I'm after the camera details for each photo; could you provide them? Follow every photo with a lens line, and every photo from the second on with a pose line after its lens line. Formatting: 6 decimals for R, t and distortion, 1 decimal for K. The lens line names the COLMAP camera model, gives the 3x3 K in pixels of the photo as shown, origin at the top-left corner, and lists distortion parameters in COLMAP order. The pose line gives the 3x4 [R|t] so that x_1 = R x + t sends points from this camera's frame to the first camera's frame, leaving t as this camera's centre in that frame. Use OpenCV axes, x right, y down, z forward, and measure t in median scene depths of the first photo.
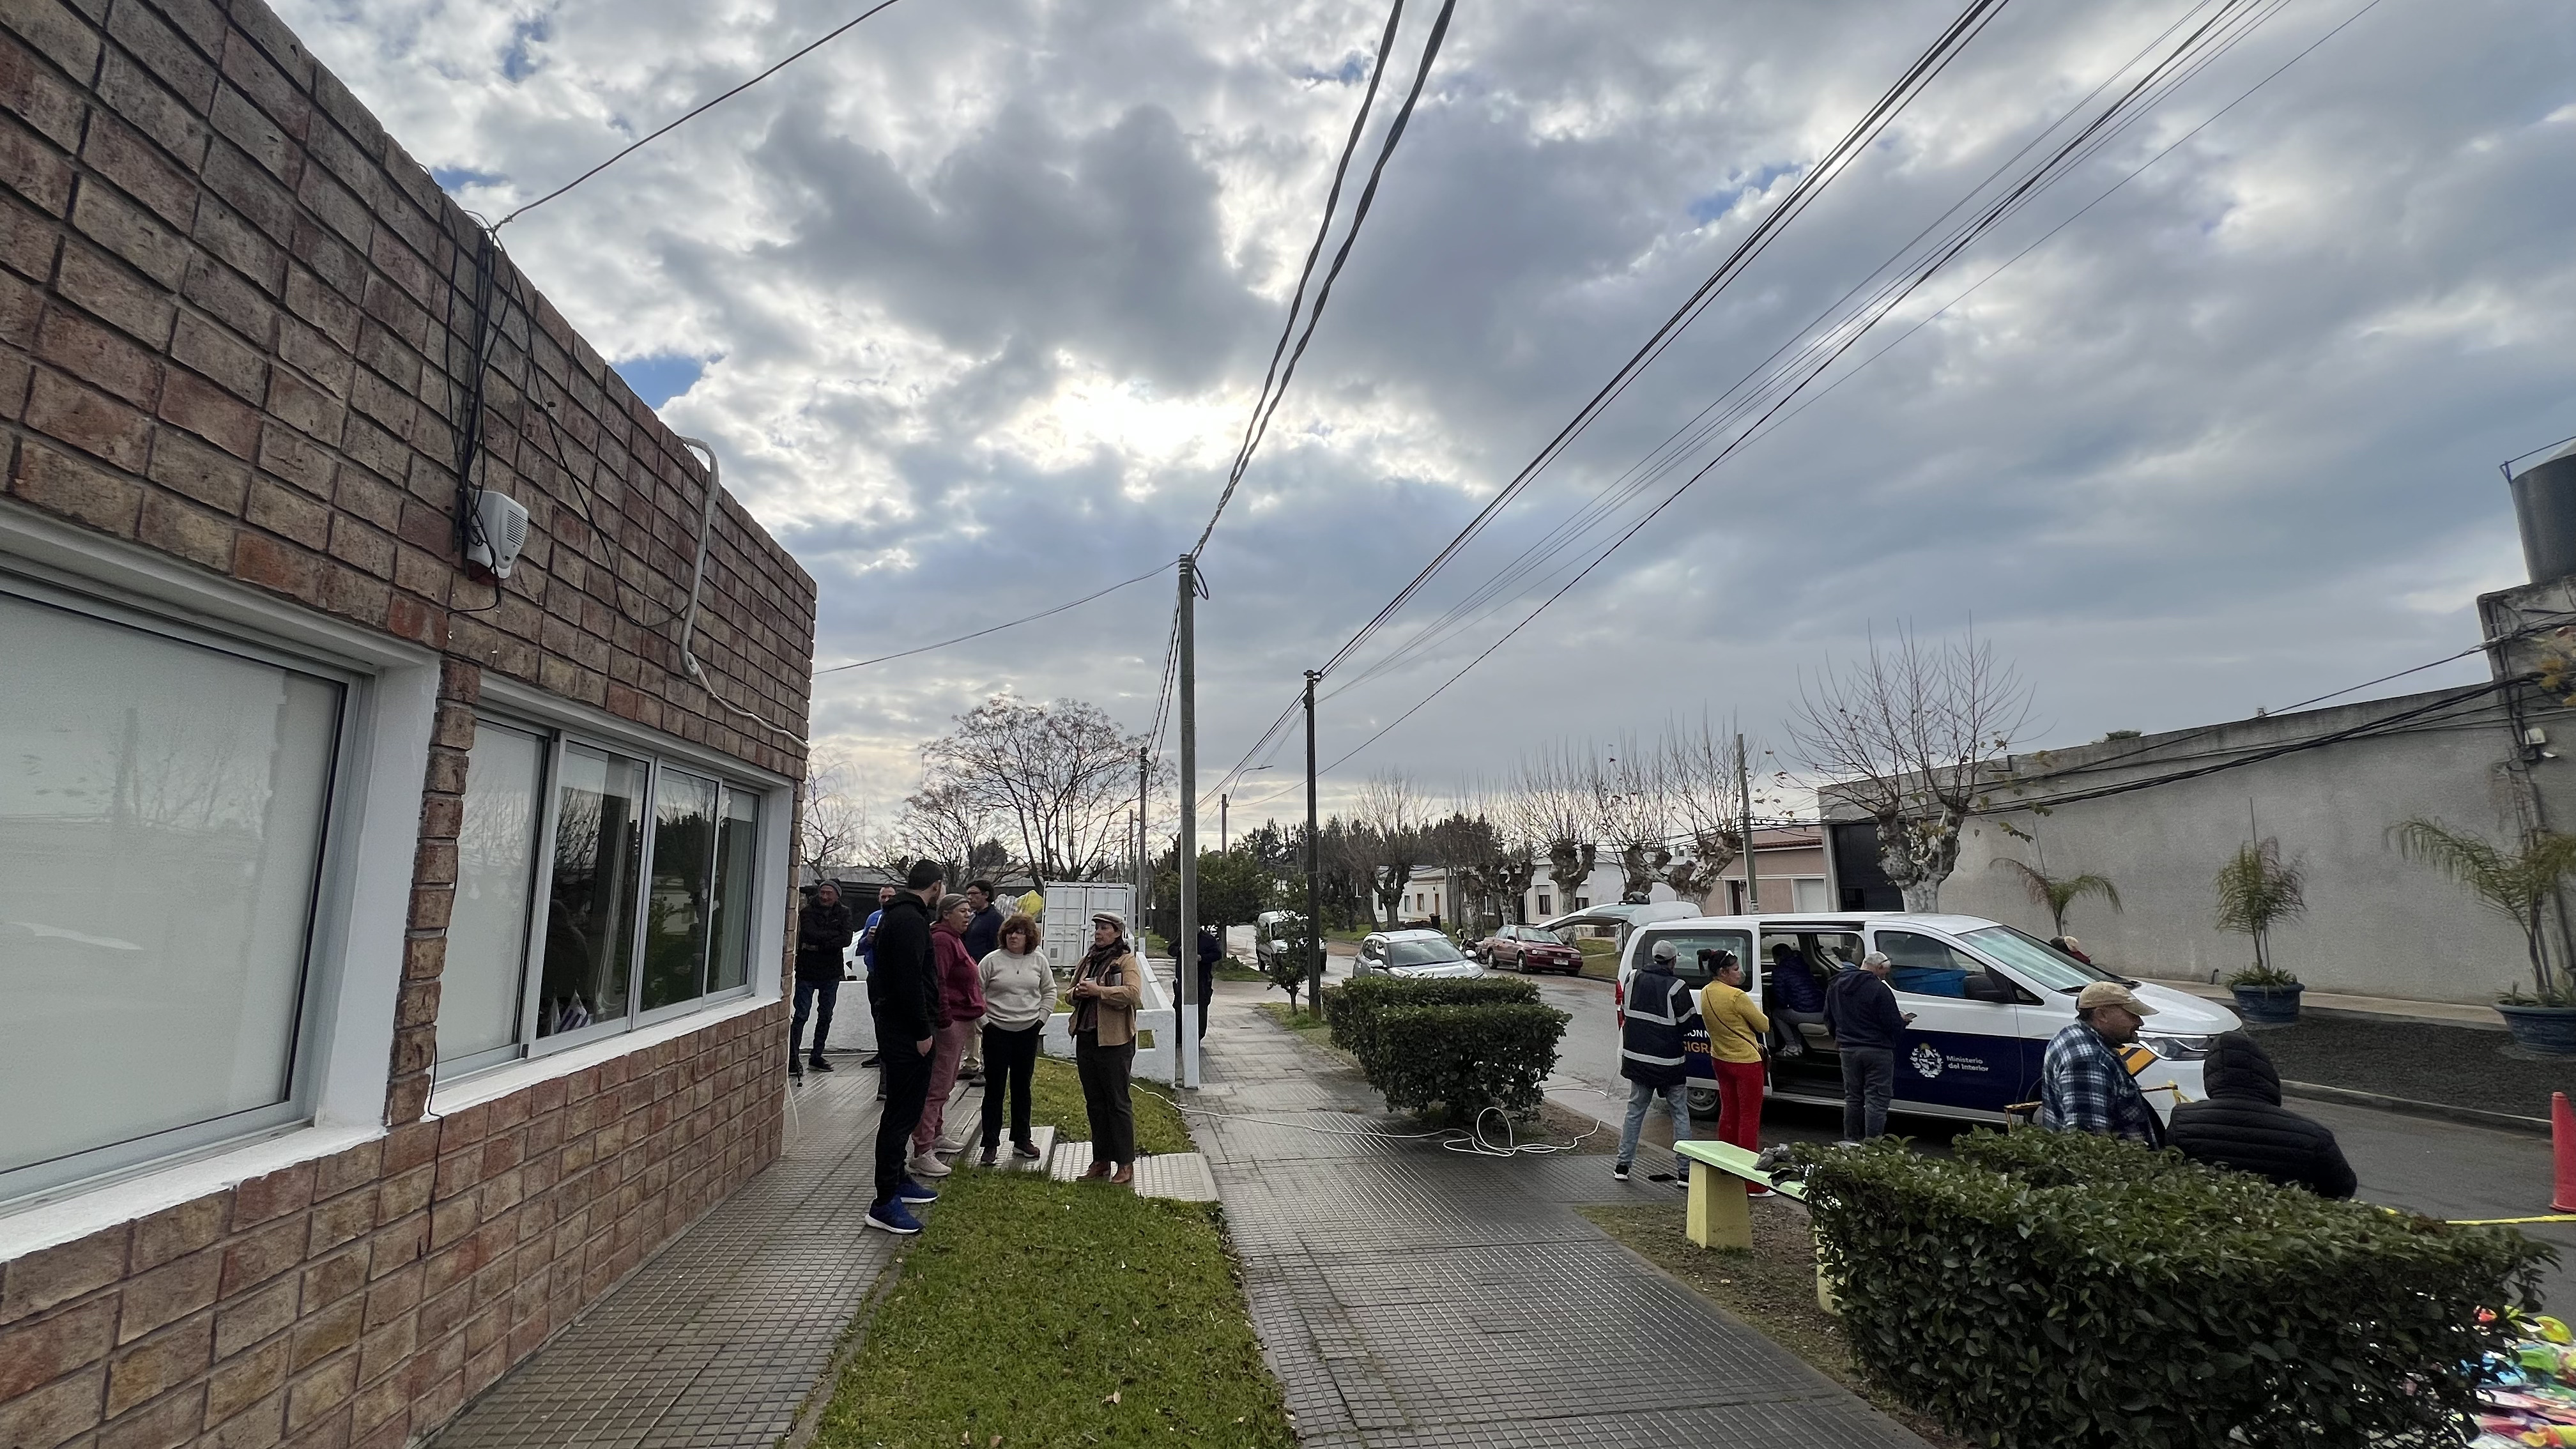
lens RADIAL K [[995.6, 0, 1288.0], [0, 995.6, 724.5], [0, 0, 1]] dist [-0.002070, 0.000078]
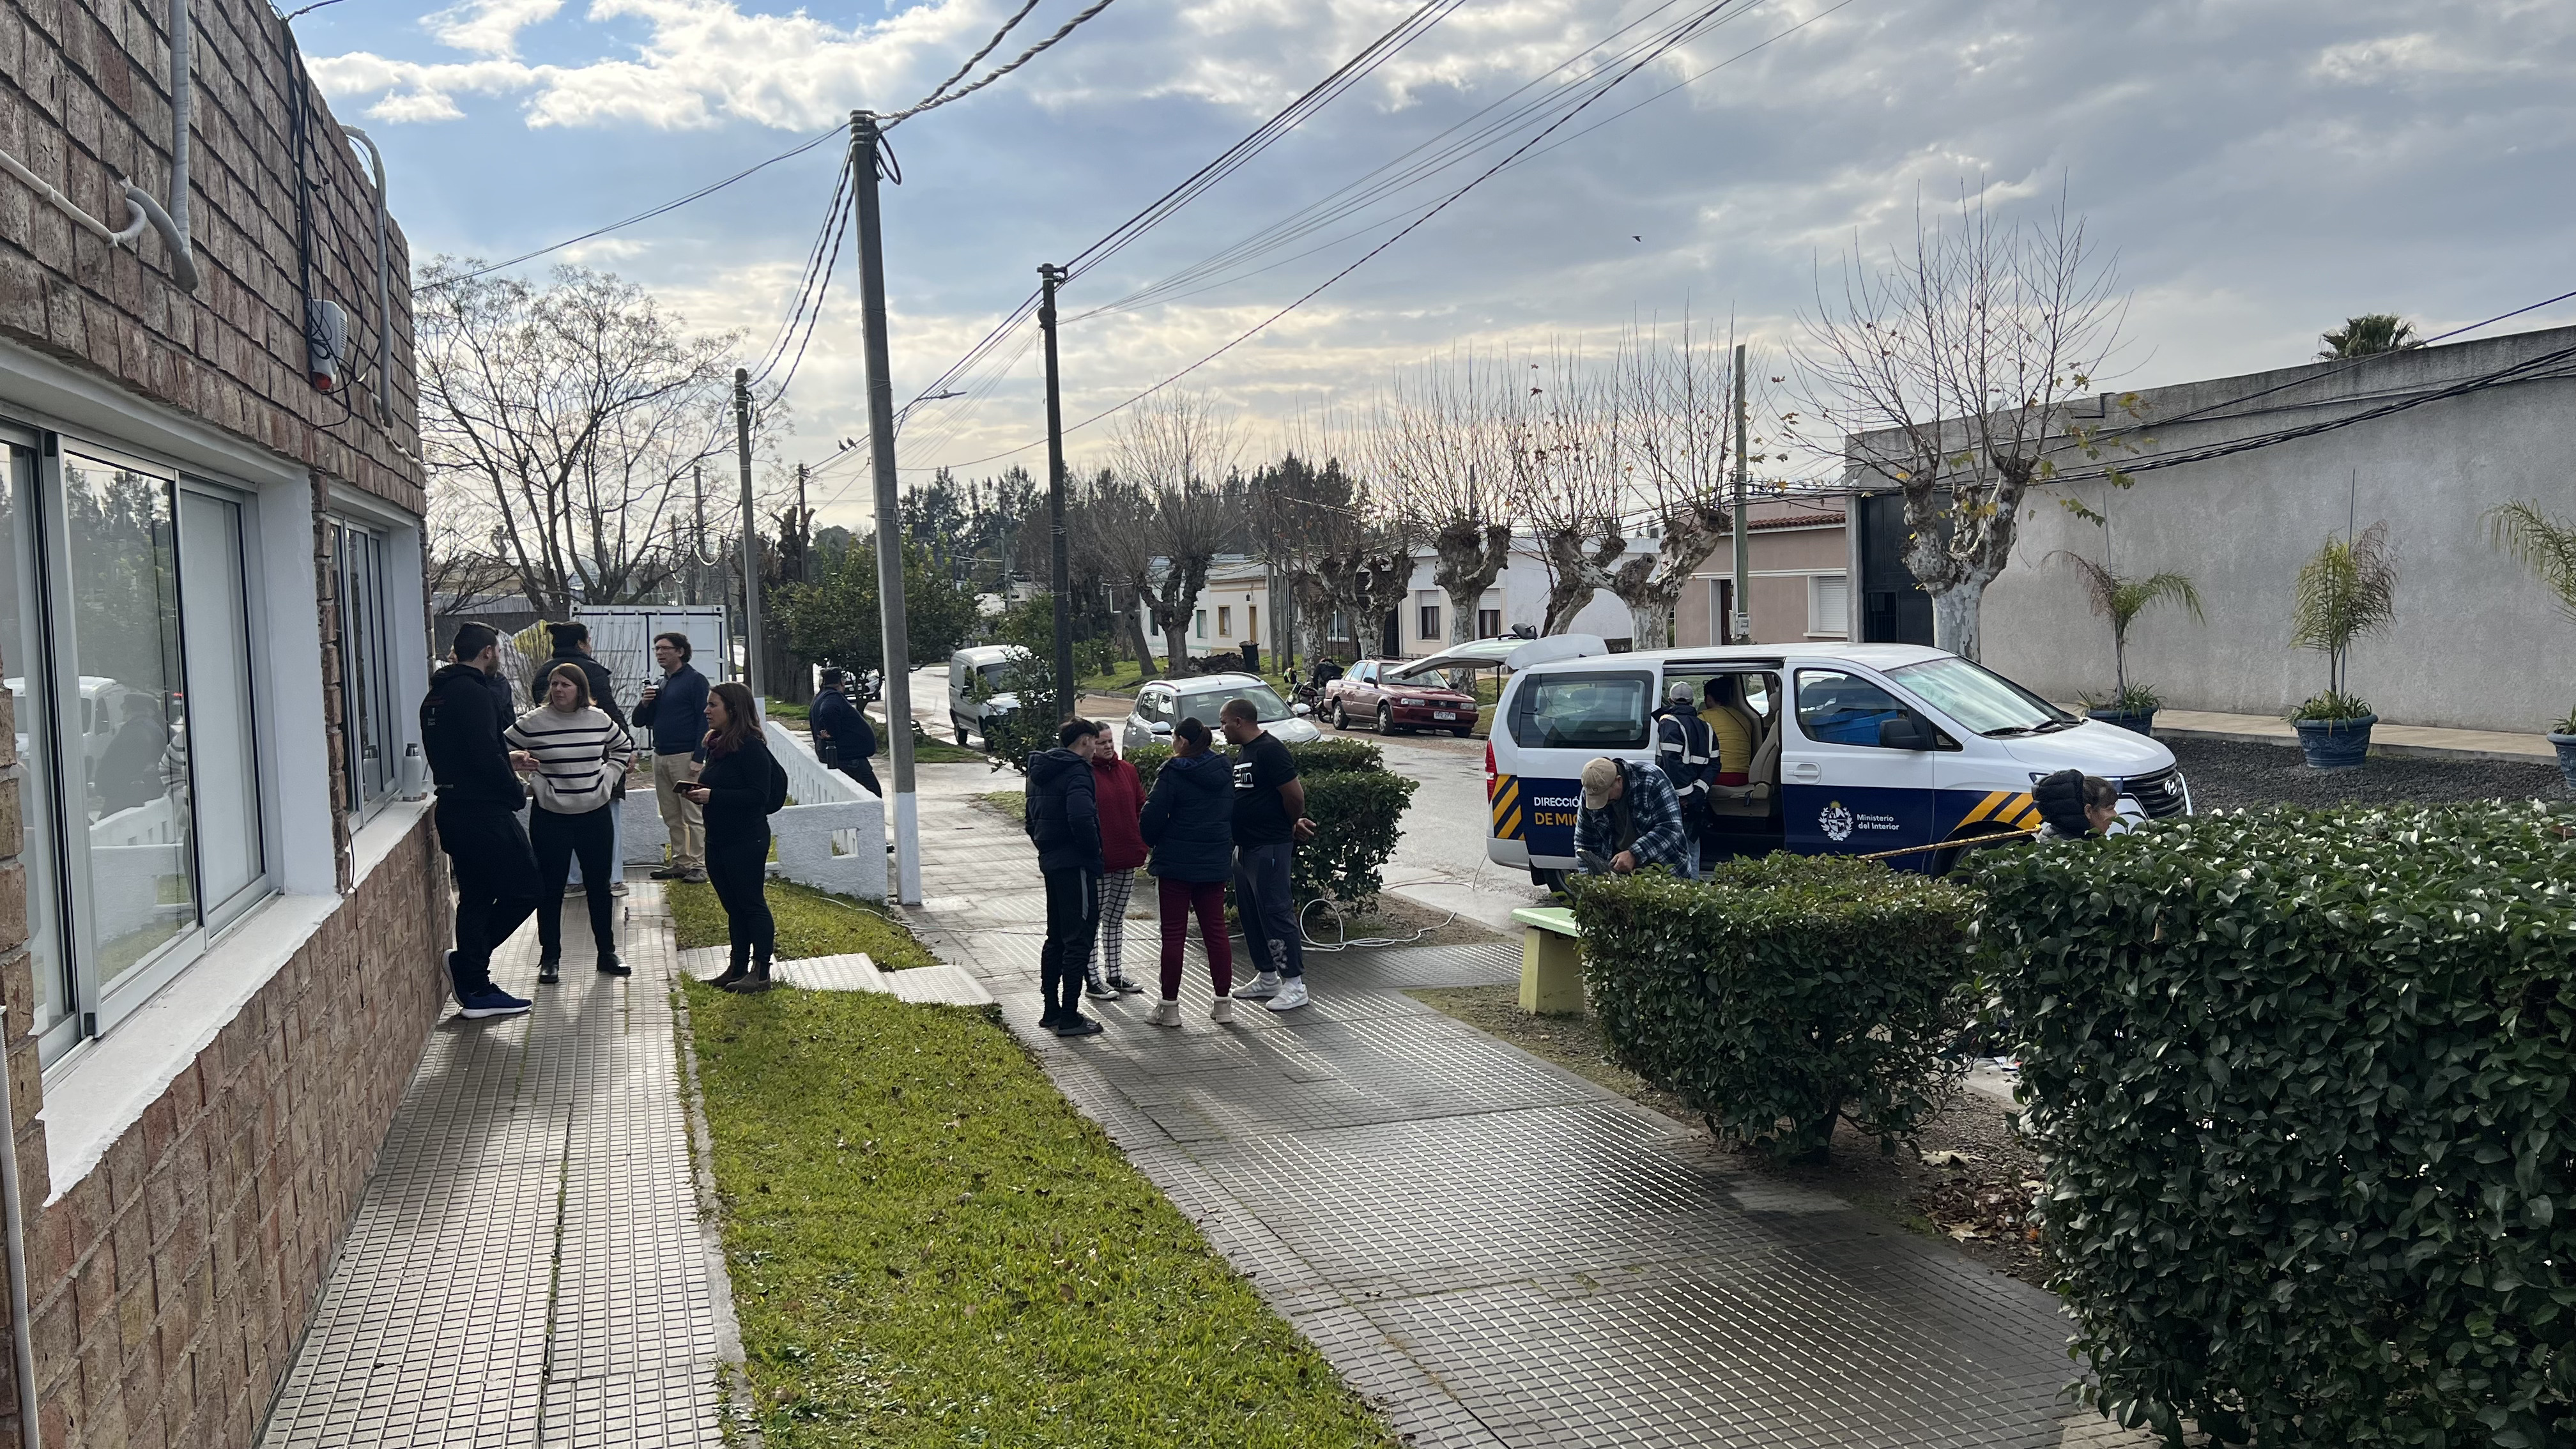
lens RADIAL K [[1958.1, 0, 1288.0], [0, 1958.1, 724.5], [0, 0, 1]] dist [0.000649, -0.000369]
pose [[0.986346, -0.031073, 0.161728, -0.033423], [-0.007359, 0.972742, 0.231772, -0.055661], [-0.164522, -0.229798, 0.959232, -0.228749]]
